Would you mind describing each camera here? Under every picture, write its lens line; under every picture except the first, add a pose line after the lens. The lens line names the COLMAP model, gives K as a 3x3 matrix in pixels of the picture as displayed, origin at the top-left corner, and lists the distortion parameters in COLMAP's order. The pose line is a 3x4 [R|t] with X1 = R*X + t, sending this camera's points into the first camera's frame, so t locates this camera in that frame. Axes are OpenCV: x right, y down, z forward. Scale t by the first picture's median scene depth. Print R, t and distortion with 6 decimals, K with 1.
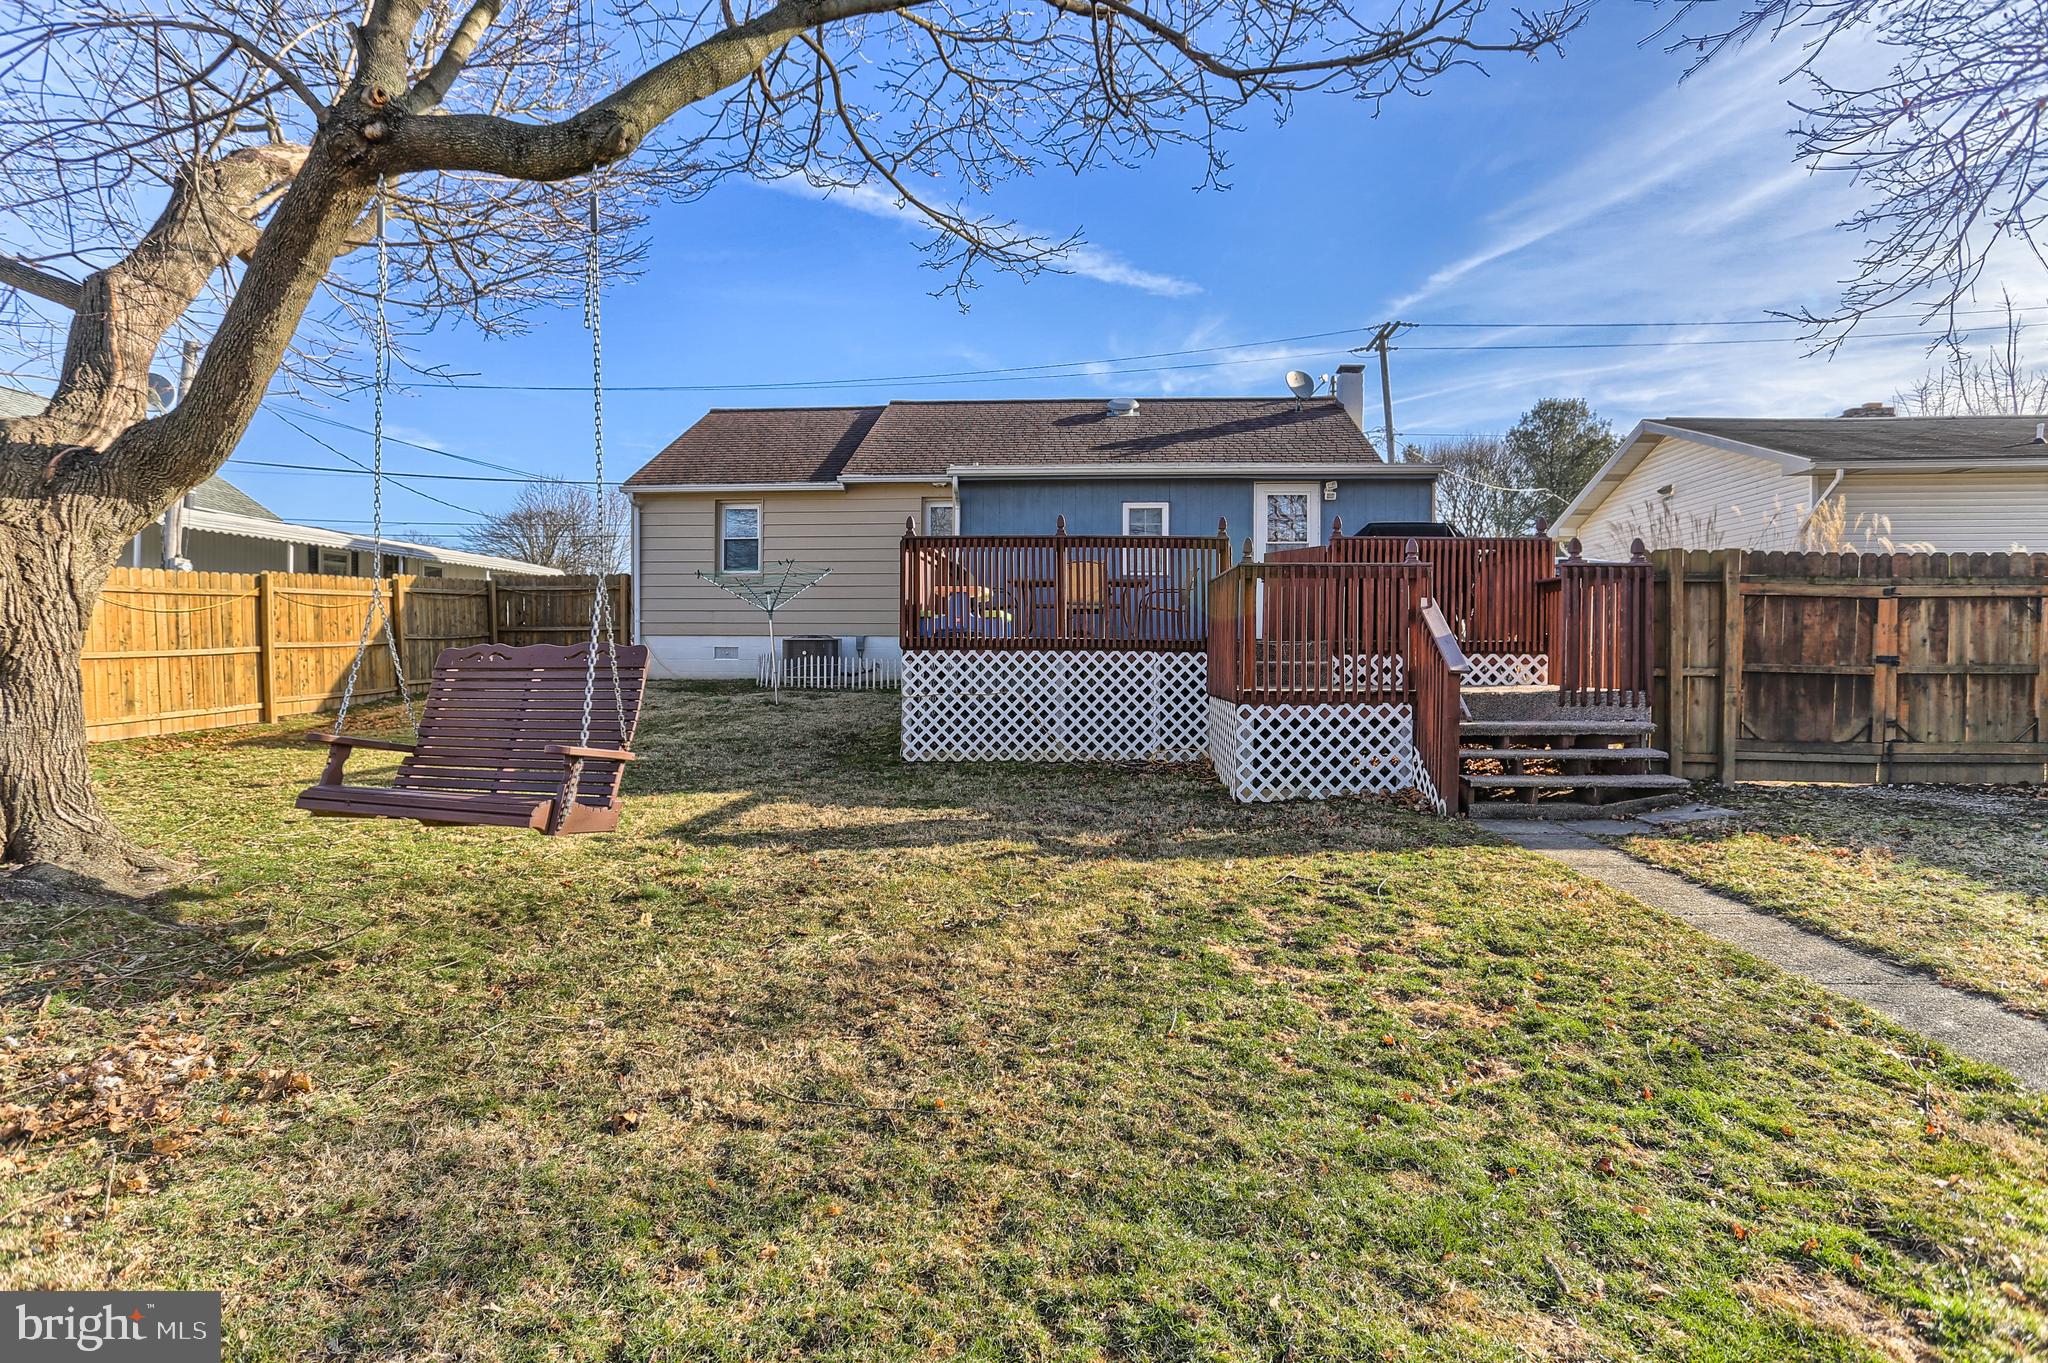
lens RADIAL K [[1020.3, 0, 1024.0], [0, 1020.3, 681.5], [0, 0, 1]] dist [-0.050308, 0.001394]
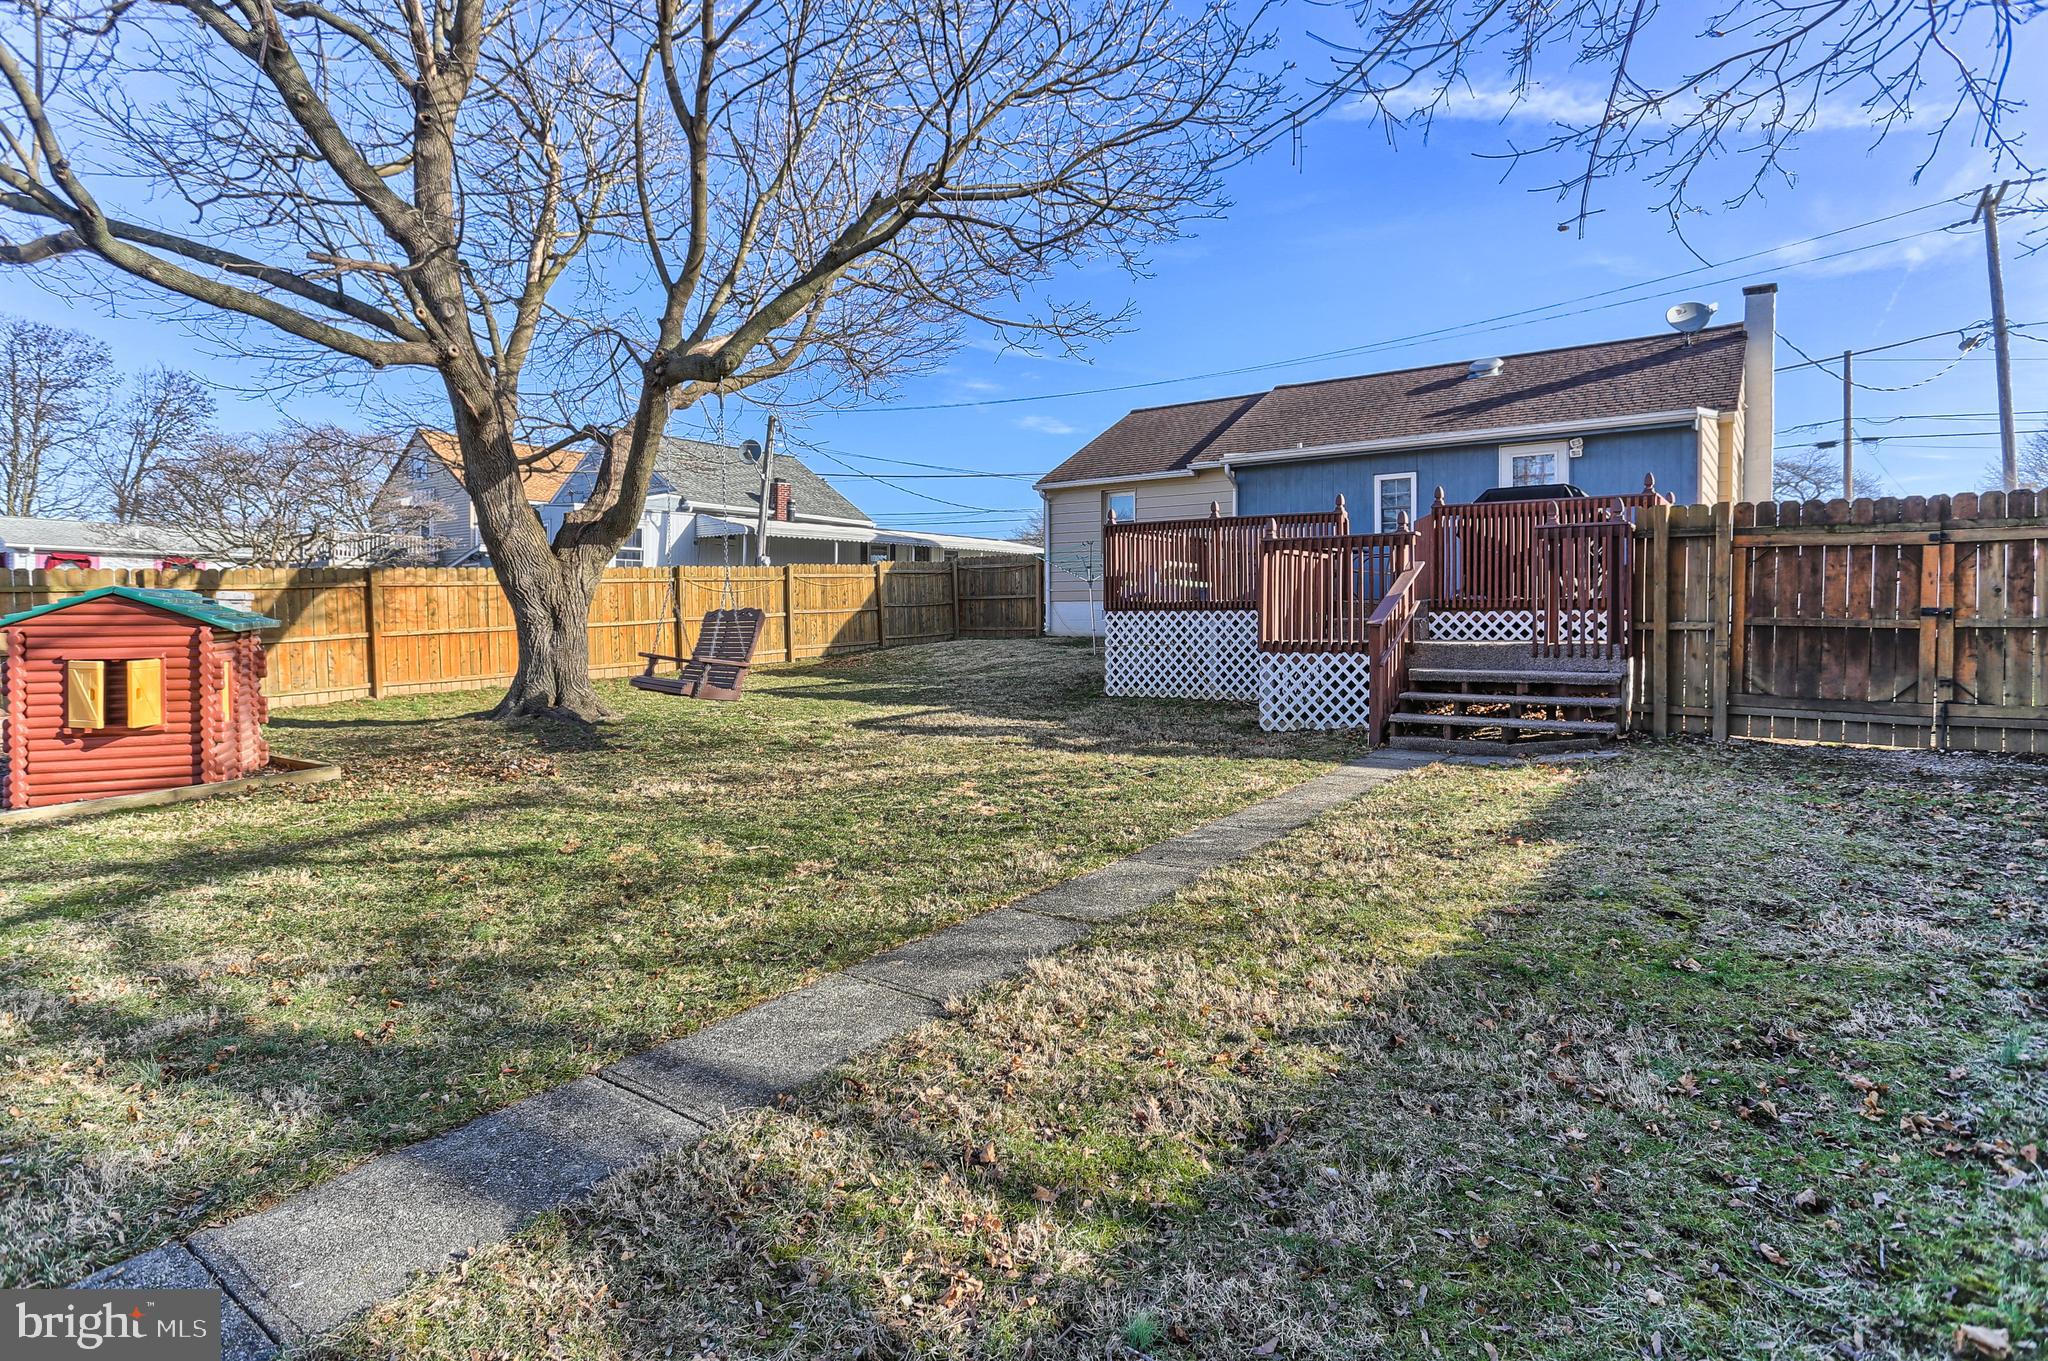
lens RADIAL K [[1034.0, 0, 1004.2], [0, 1034.0, 651.8], [0, 0, 1]] dist [-0.097496, 0.044684]
pose [[0.827318, 0.012027, -0.561605, 0.524183], [-0.008096, 0.999922, 0.009488, 0.009975], [0.561675, -0.003303, 0.827351, -0.179482]]
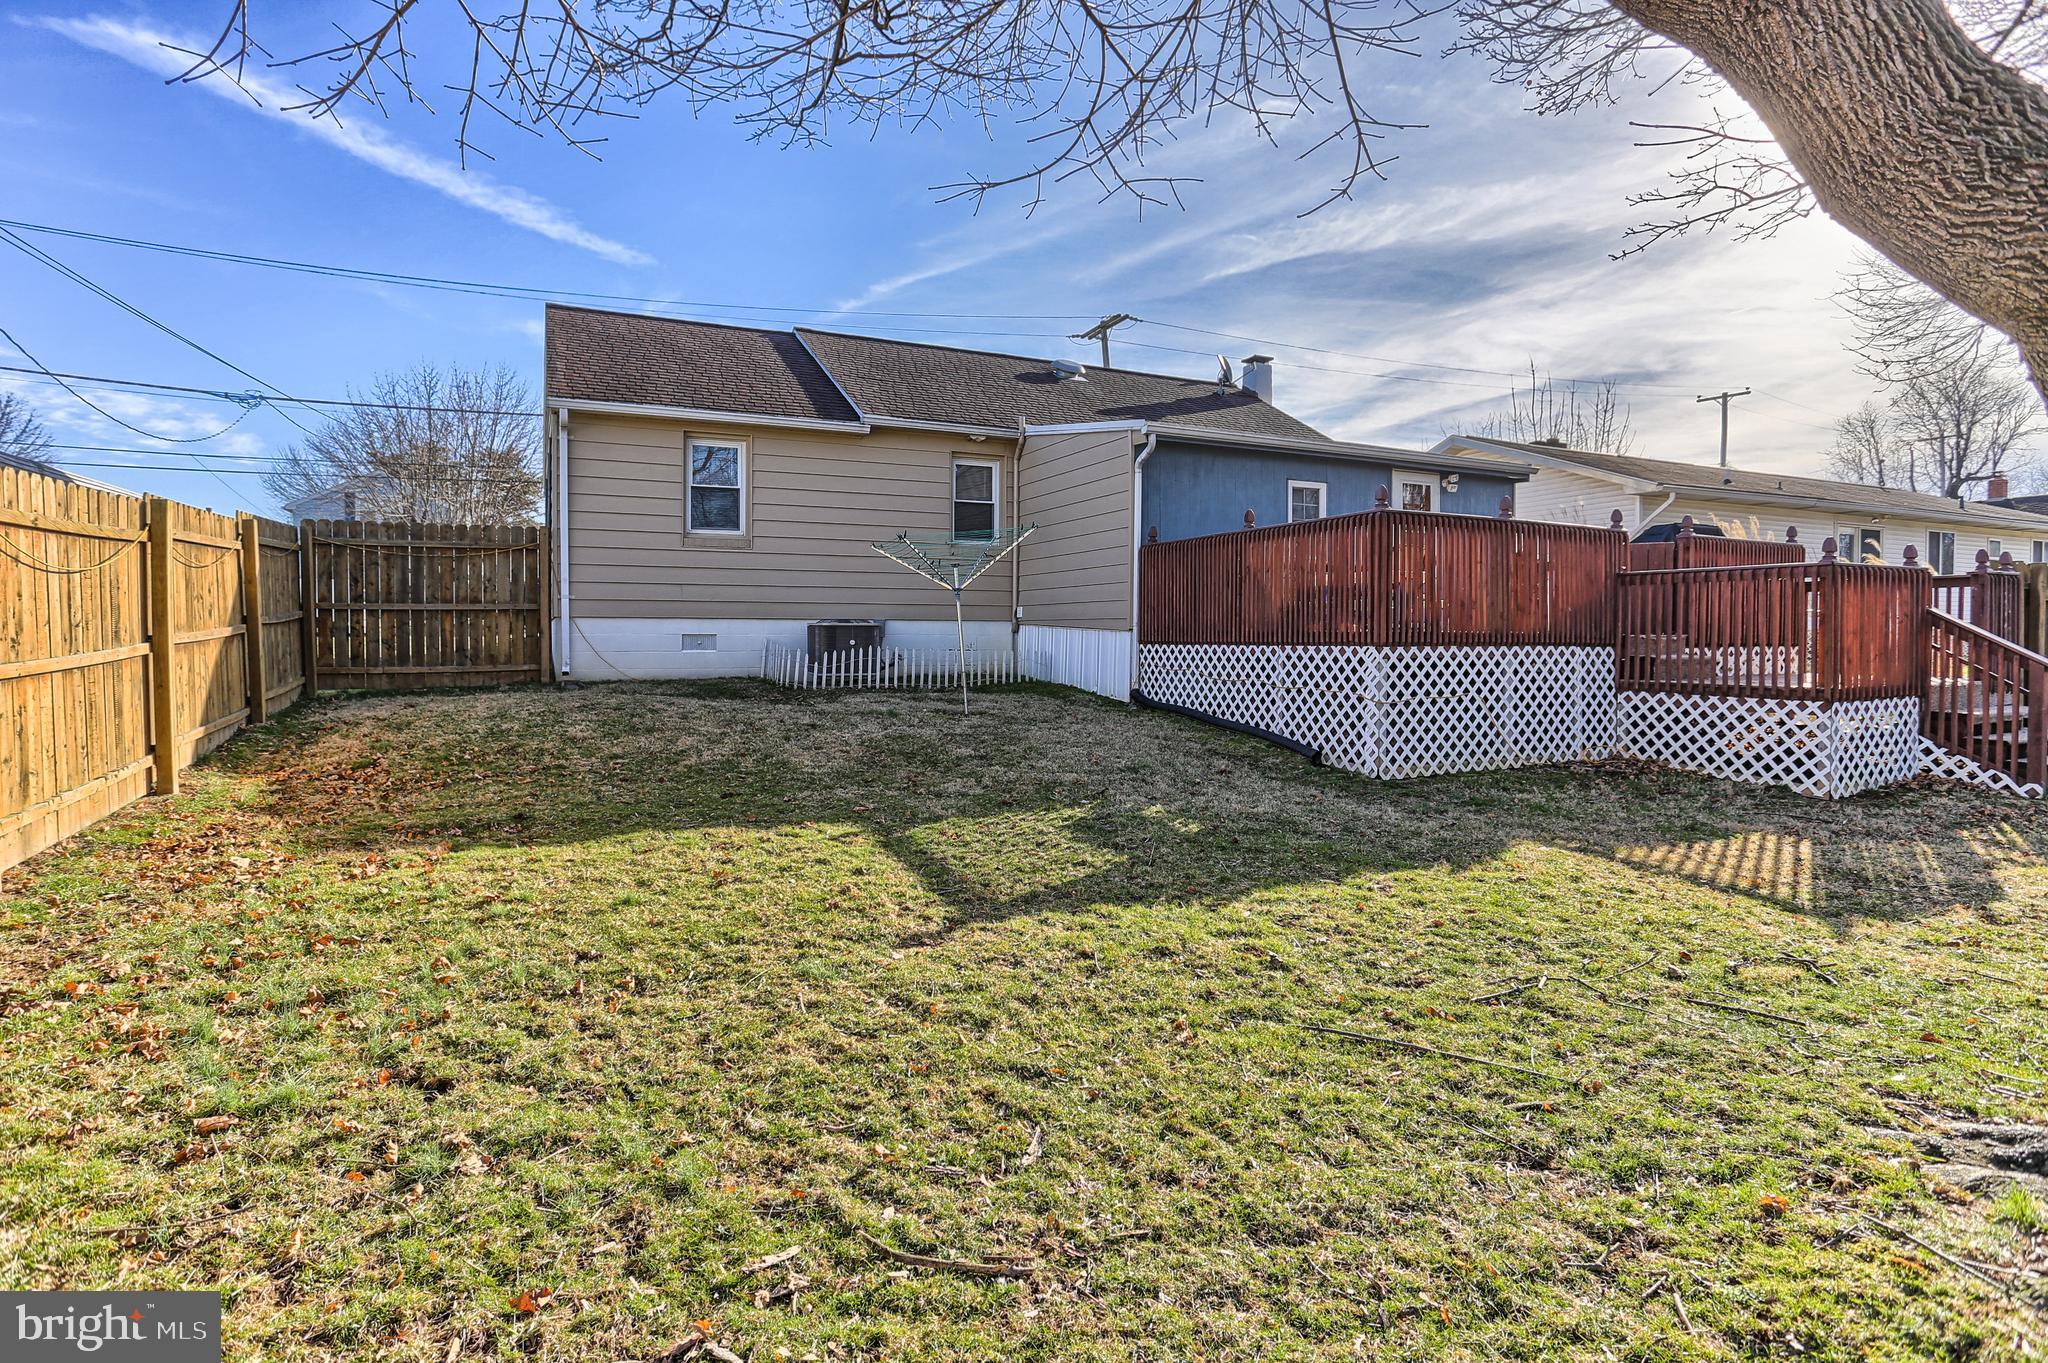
lens RADIAL K [[1020.3, 0, 1024.0], [0, 1020.3, 681.5], [0, 0, 1]] dist [-0.050308, 0.001394]
pose [[0.869938, -0.025374, 0.492508, -0.773643], [0.013699, 0.999533, 0.027298, -0.028783], [-0.492971, -0.017001, 0.869880, 0.428222]]
